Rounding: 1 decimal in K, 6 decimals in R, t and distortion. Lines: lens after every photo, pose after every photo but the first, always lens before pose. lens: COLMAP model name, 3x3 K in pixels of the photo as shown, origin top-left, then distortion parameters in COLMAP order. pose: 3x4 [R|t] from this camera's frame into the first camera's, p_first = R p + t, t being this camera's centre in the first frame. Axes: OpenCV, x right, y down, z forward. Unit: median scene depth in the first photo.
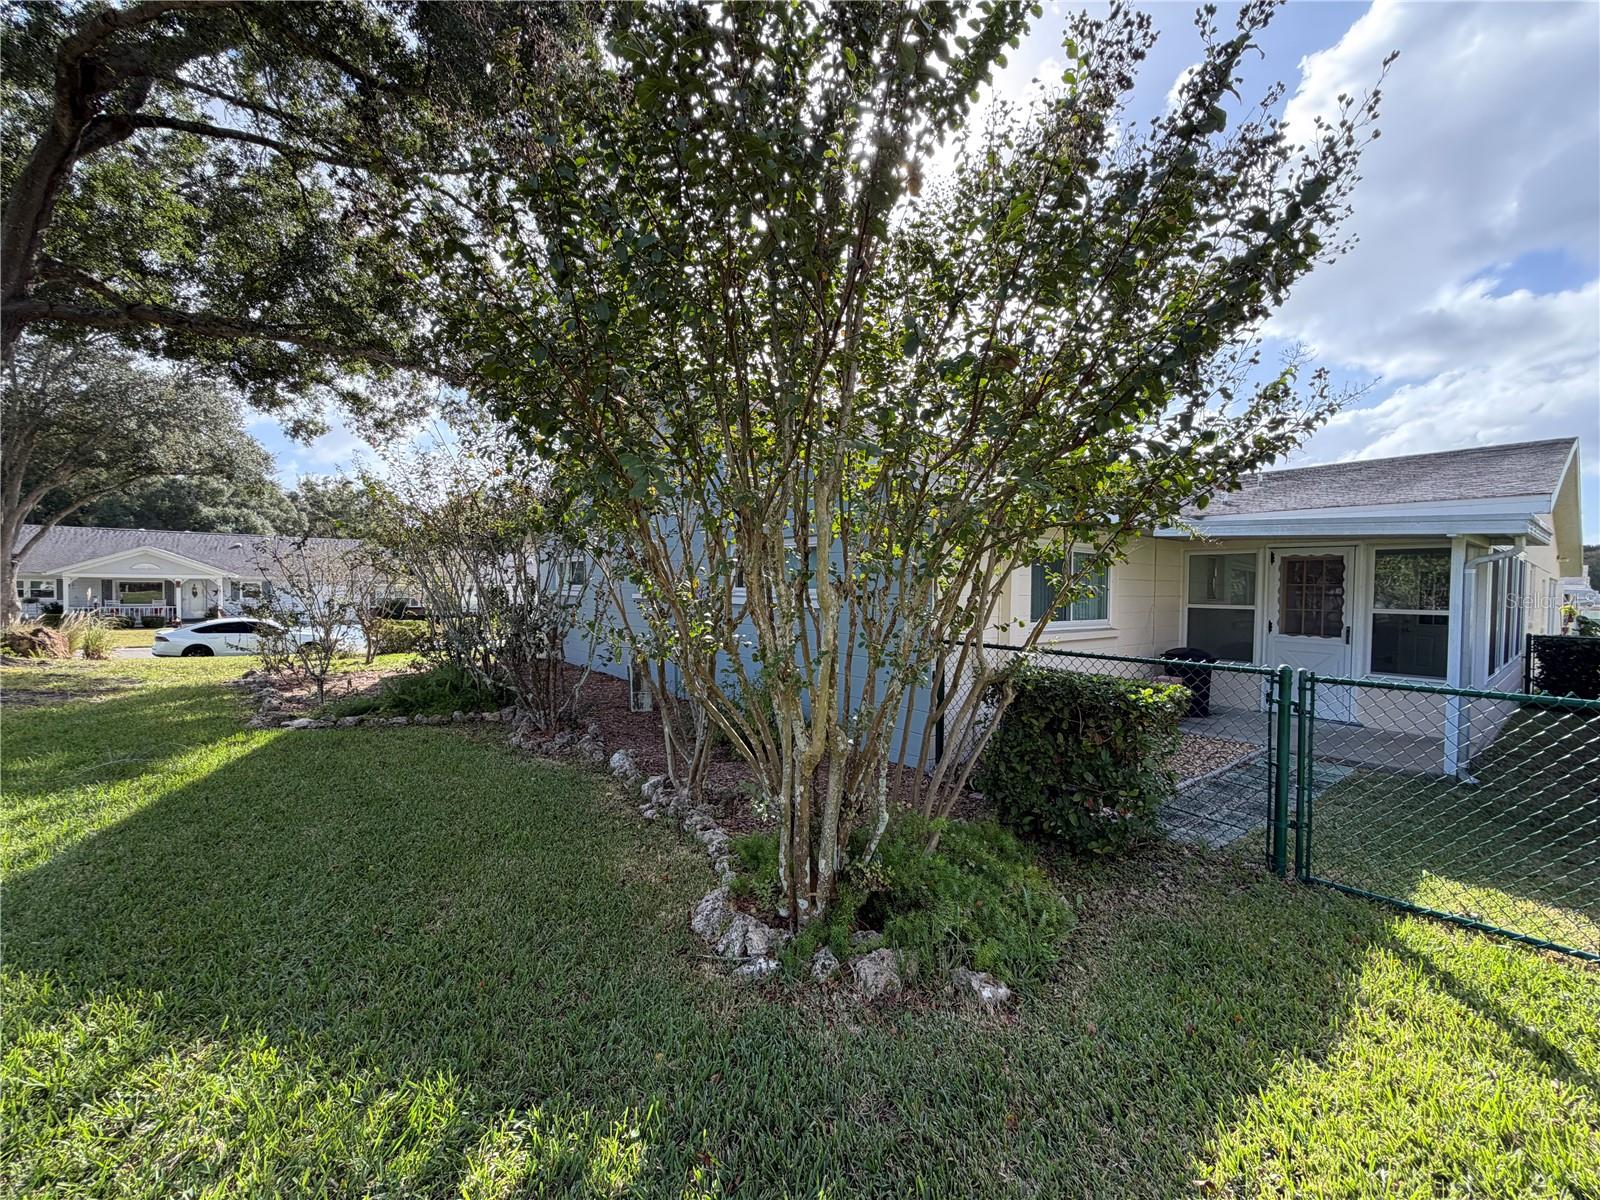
lens RADIAL K [[637.3, 0, 800.0], [0, 637.3, 600.0], [0, 0, 1]] dist [0.010023, -0.000192]
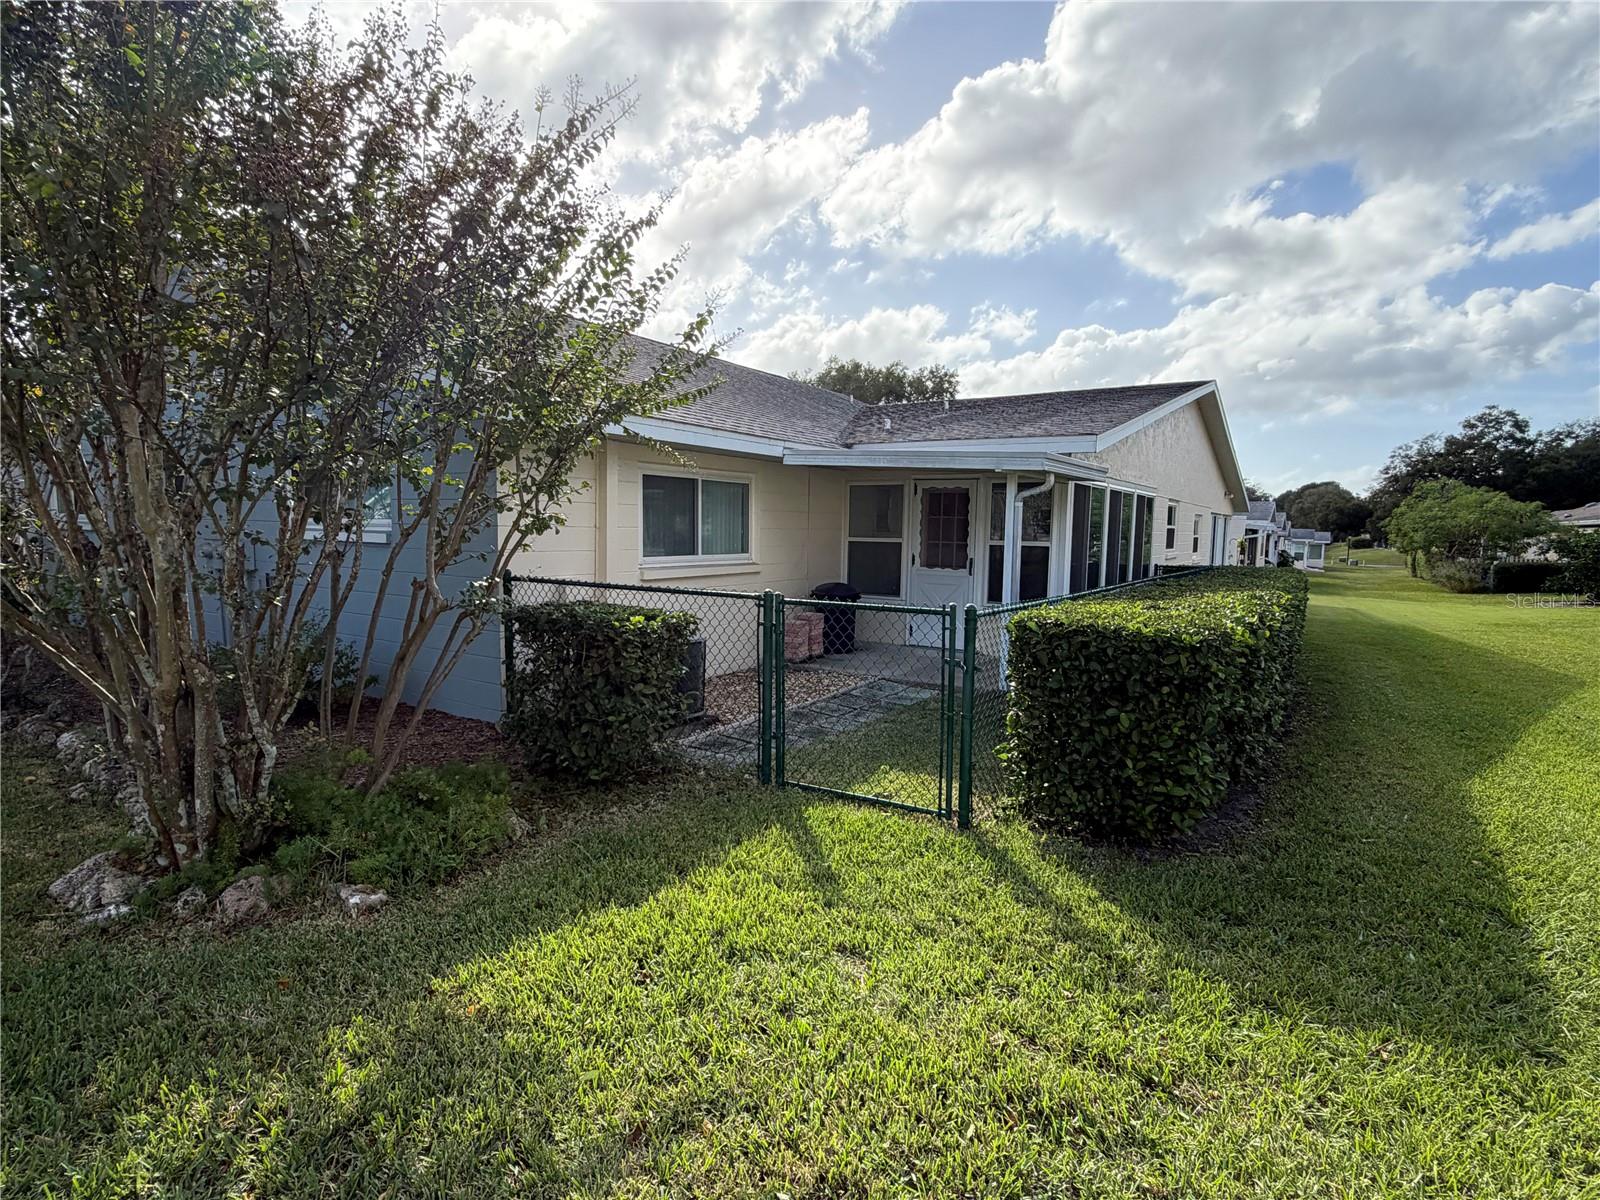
lens RADIAL K [[820.7, 0, 800.0], [0, 820.7, 600.0], [0, 0, 1]] dist [0.045845, -0.016877]
pose [[0.958473, -0.027778, 0.283829, 0.414651], [0.007016, 0.997240, 0.073908, 0.016775], [-0.285098, -0.068847, 0.956022, -0.327237]]
